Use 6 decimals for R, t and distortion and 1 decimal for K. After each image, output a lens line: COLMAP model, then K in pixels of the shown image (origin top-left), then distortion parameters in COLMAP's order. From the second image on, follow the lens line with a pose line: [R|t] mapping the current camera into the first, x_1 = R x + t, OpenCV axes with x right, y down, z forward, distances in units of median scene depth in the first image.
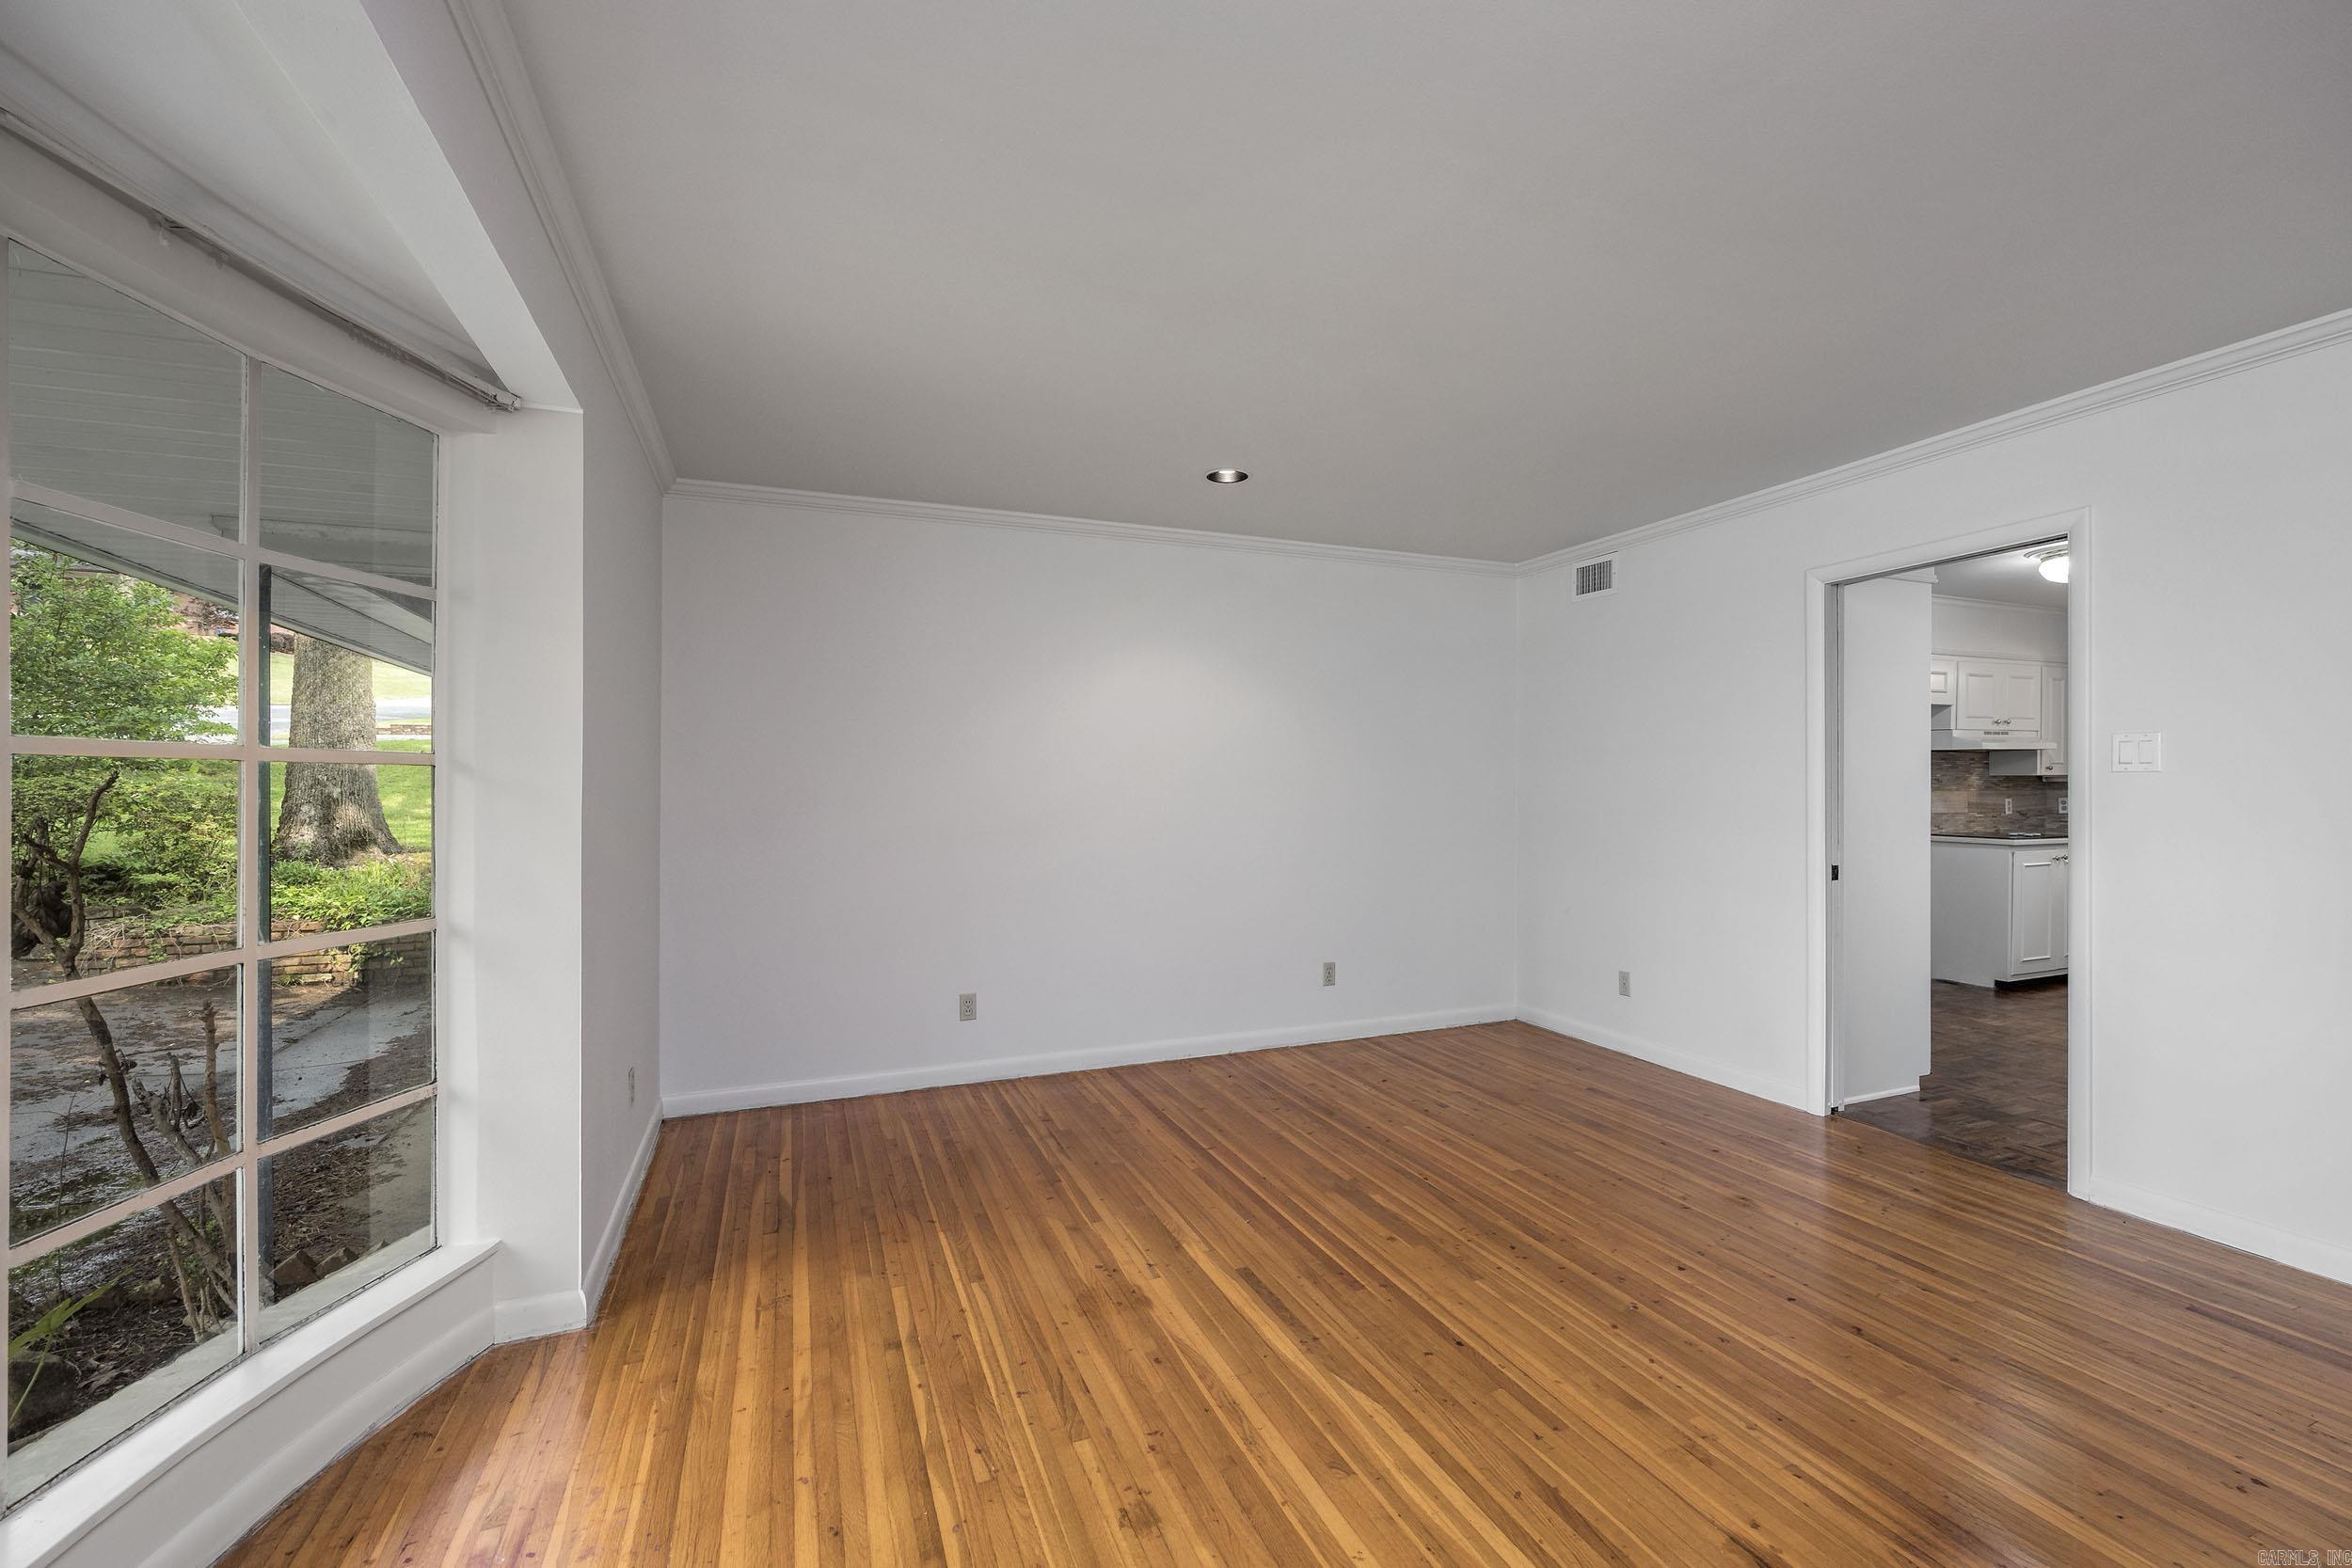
lens RADIAL K [[982.3, 0, 1208.7], [0, 982.3, 789.2], [0, 0, 1]] dist [-0.000781, 0.000013]
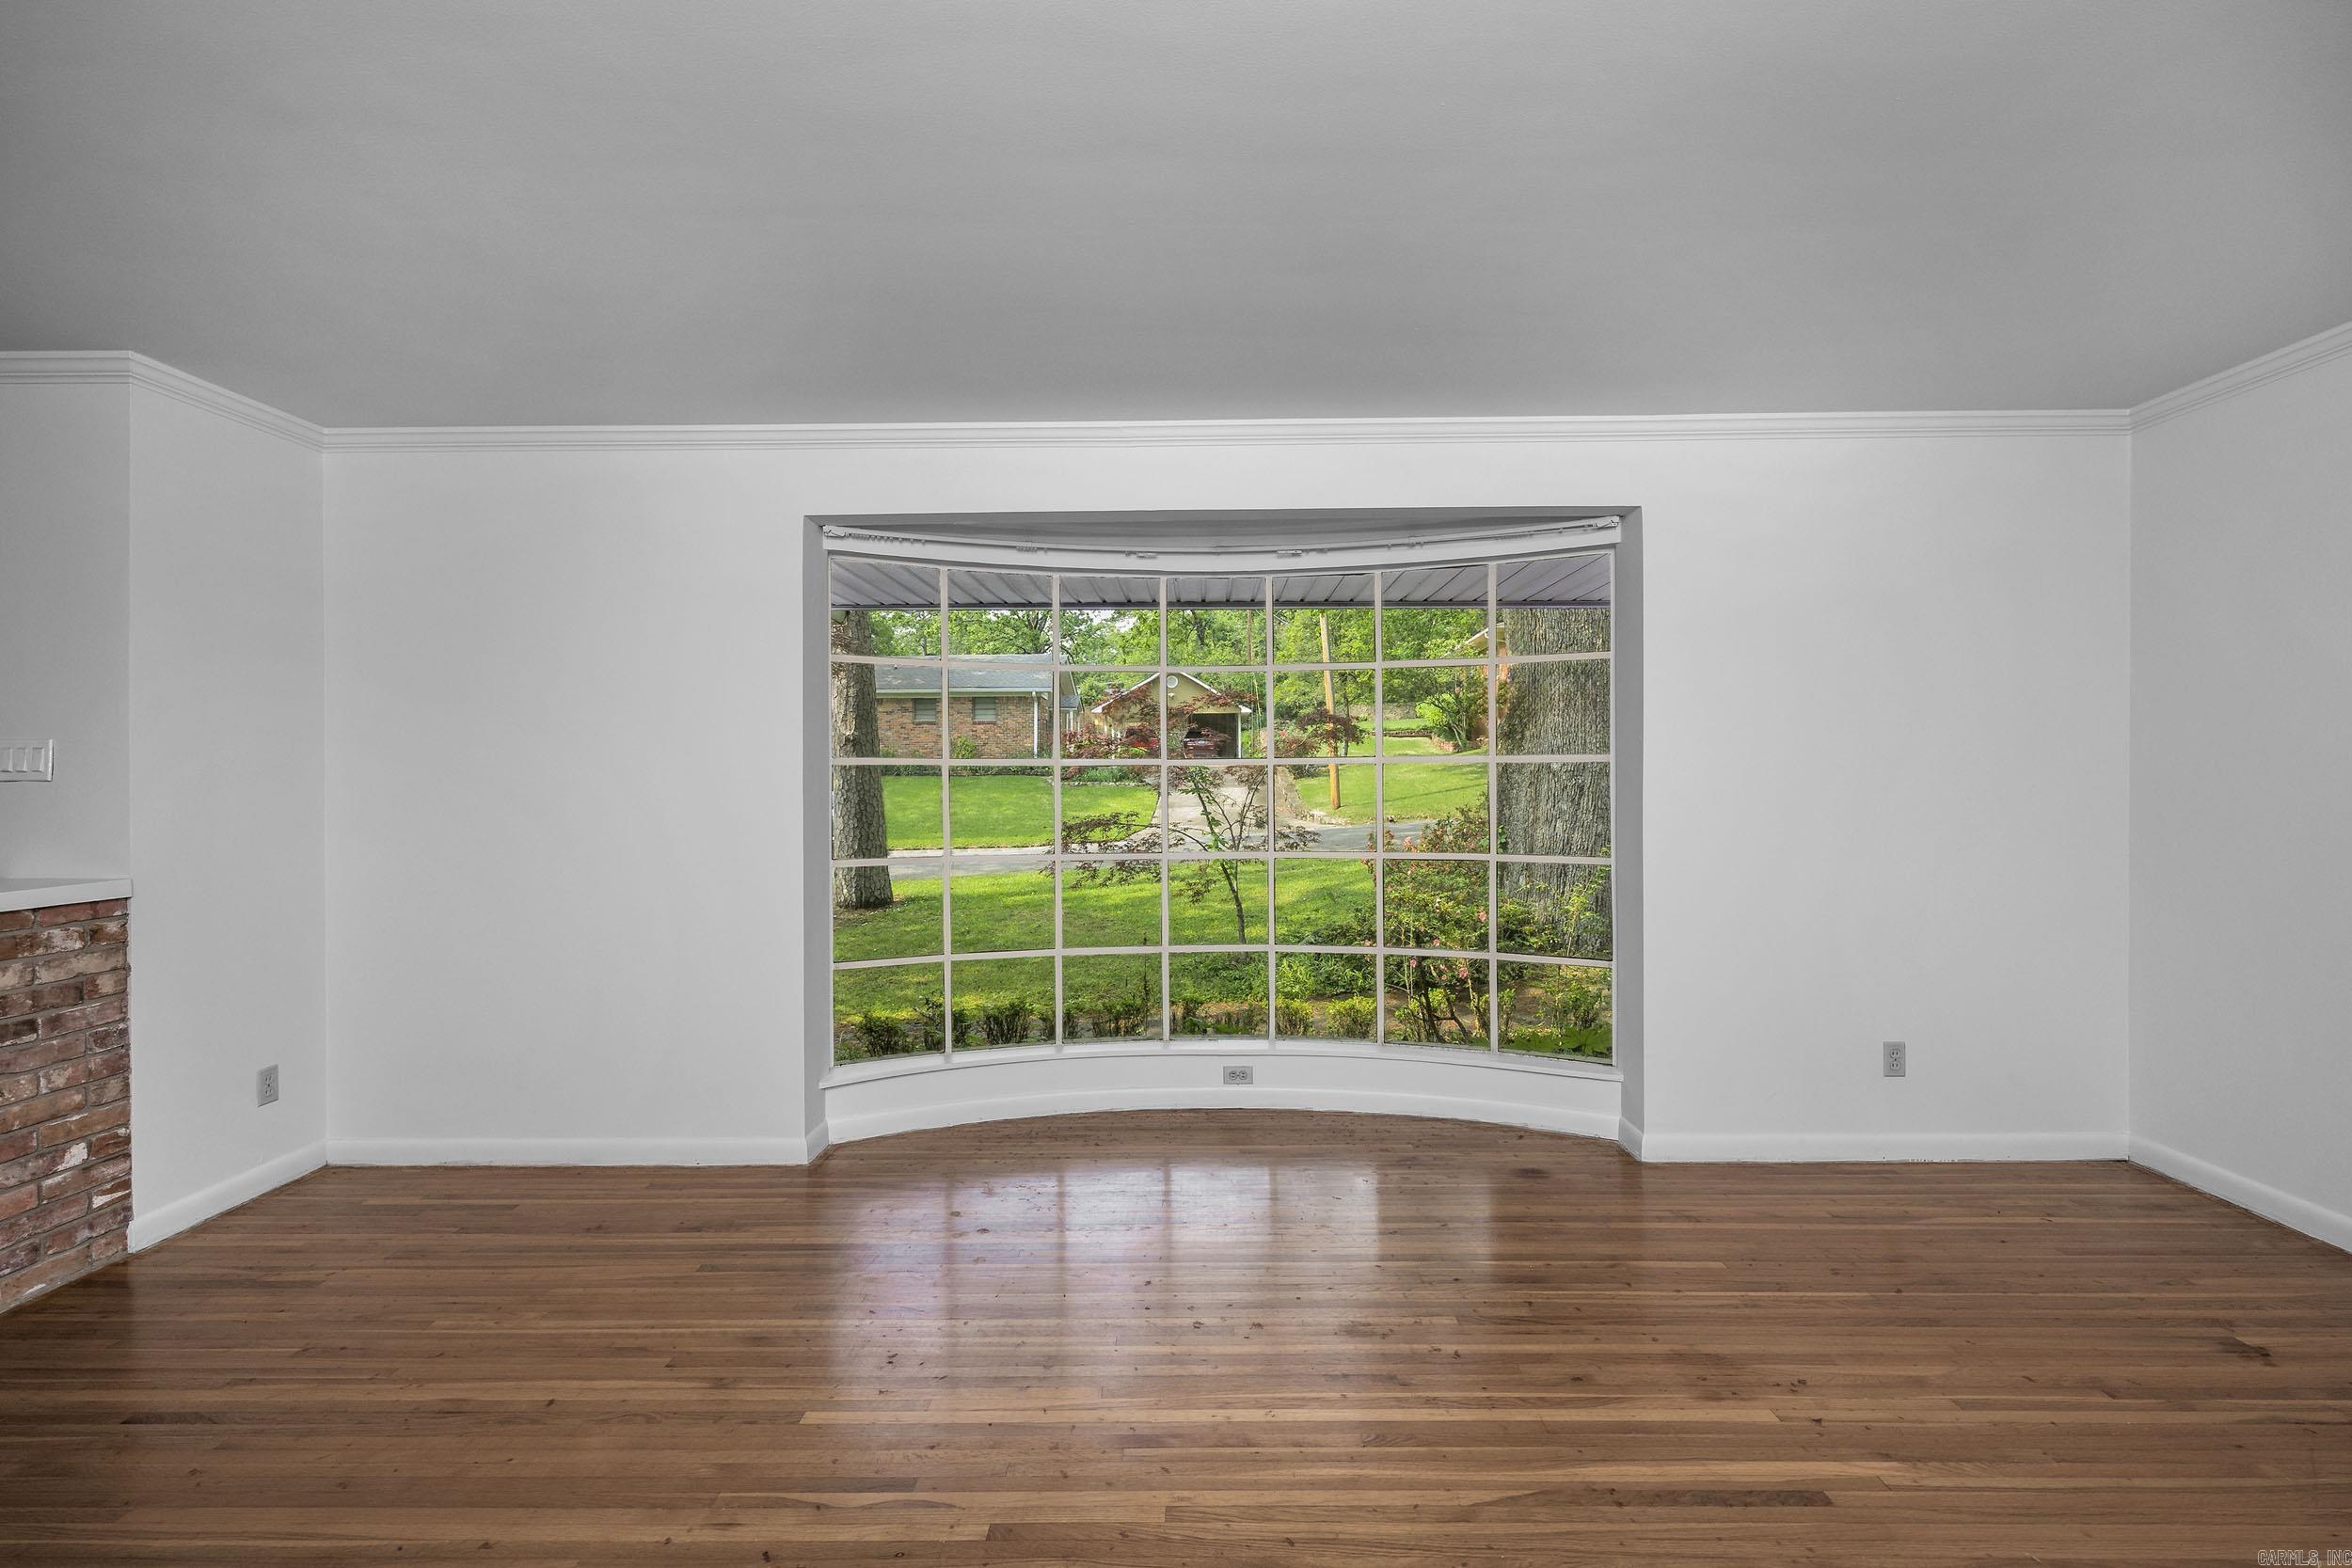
lens RADIAL K [[979.4, 0, 1174.4], [0, 979.4, 799.3], [0, 0, 1]] dist [-0.001290, -0.000038]
pose [[-0.403545, 0.023563, -0.914656, 0.875889], [0.005055, 0.999710, 0.023524, -0.000517], [0.914946, 0.004870, -0.403547, 0.940305]]
